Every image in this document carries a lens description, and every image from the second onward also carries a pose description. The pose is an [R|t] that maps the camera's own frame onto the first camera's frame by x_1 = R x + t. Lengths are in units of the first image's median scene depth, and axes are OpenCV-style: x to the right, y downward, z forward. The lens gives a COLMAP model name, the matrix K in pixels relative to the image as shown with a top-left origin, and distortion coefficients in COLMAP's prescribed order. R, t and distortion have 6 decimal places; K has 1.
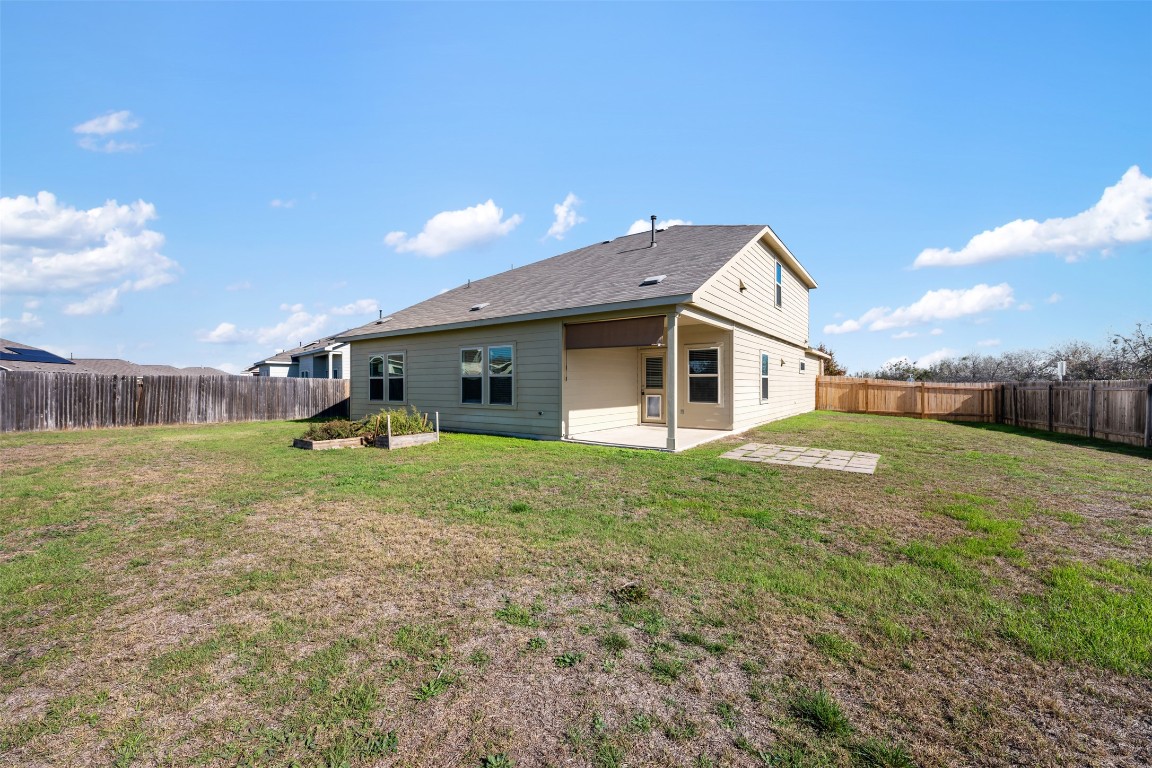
lens RADIAL K [[453.6, 0, 575.8], [0, 453.6, 385.7], [0, 0, 1]] dist [-0.001189, -0.000278]
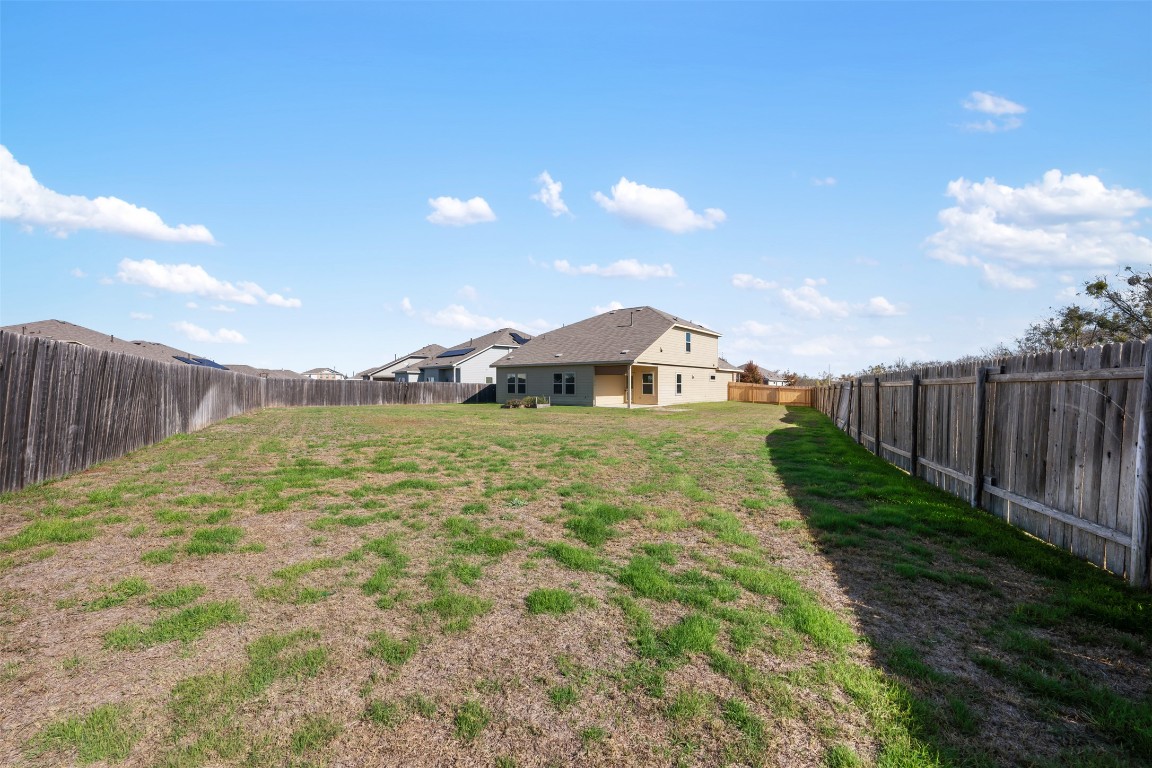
lens RADIAL K [[453.6, 0, 575.1], [0, 453.6, 390.7], [0, 0, 1]] dist [-0.001189, -0.000278]
pose [[0.999598, 0.003674, -0.028107, -0.052941], [-0.003376, 0.999938, 0.010653, -0.008285], [0.028144, -0.010554, 0.999548, -1.506007]]
